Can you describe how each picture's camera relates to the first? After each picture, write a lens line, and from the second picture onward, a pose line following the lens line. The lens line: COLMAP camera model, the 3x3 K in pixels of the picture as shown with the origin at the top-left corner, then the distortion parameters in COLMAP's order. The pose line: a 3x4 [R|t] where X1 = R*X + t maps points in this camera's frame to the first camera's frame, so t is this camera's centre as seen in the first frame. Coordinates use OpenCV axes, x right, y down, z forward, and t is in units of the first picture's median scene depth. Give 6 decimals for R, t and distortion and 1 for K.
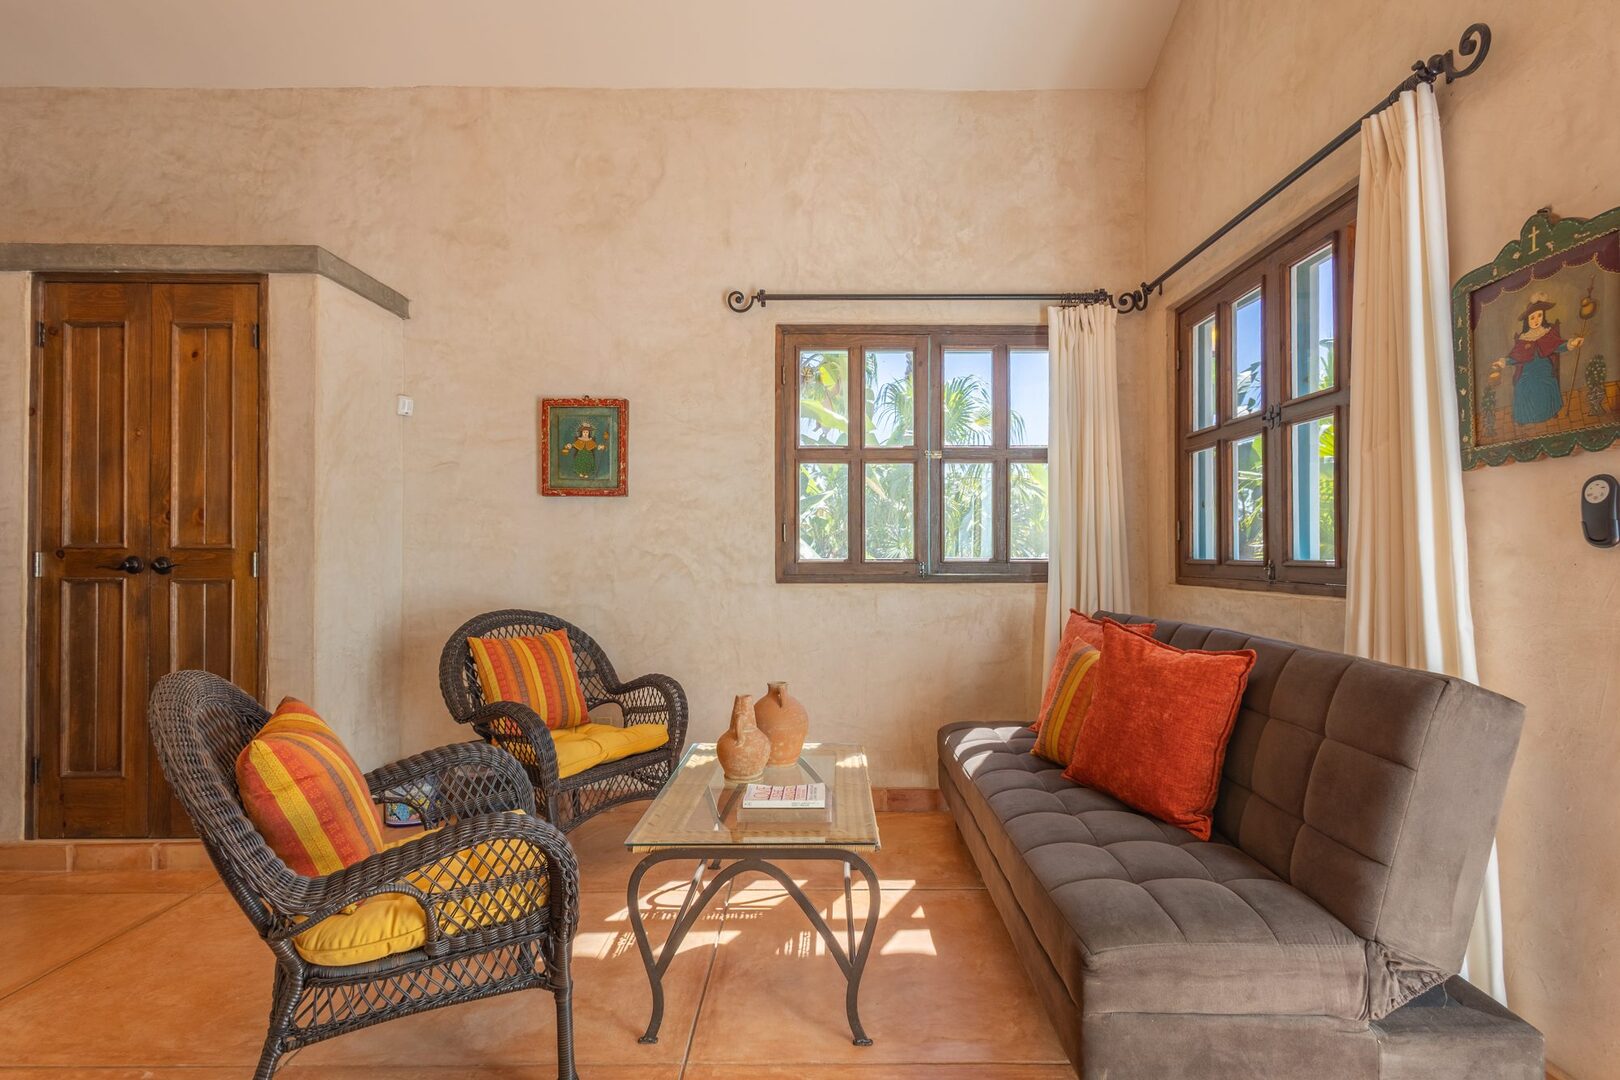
lens RADIAL K [[775.3, 0, 818.6], [0, 775.3, 544.3], [0, 0, 1]] dist [0.009469, -0.000224]
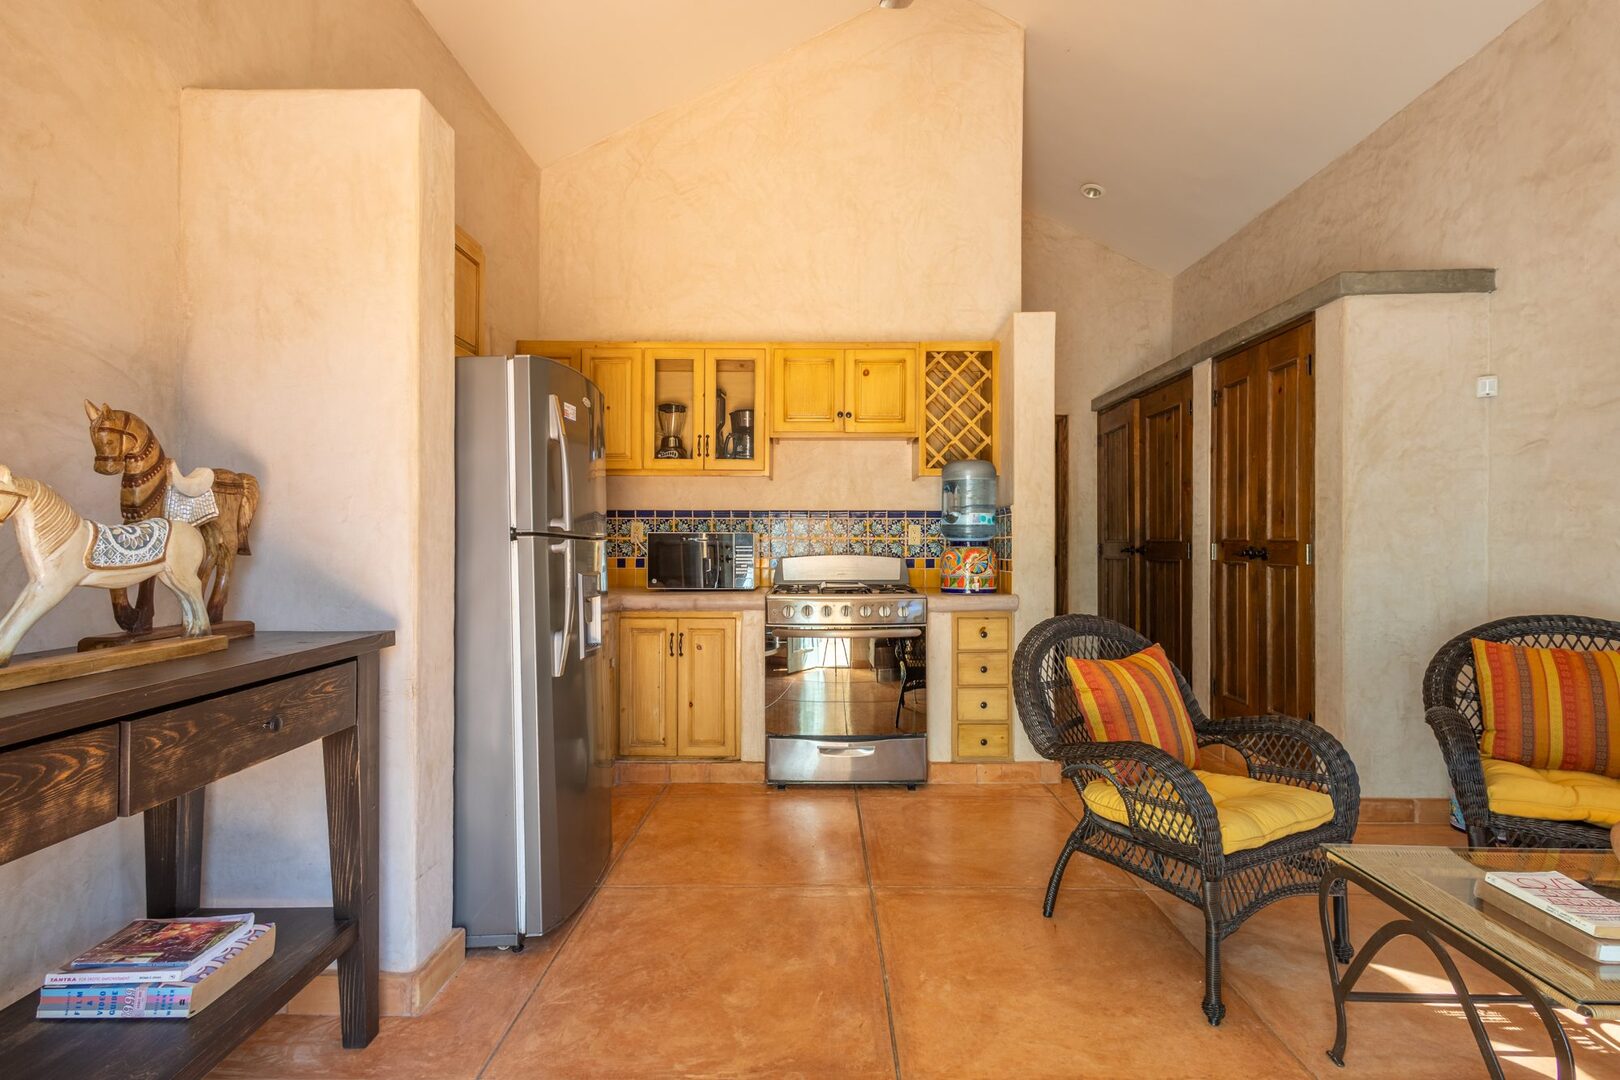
lens RADIAL K [[775.3, 0, 816.2], [0, 775.3, 538.6], [0, 0, 1]] dist [0.009469, -0.000224]
pose [[-0.024881, -0.003702, -0.999684, 0.478600], [0.008343, 0.999958, -0.003910, 0.000194], [0.999656, -0.008437, -0.024849, 0.252993]]
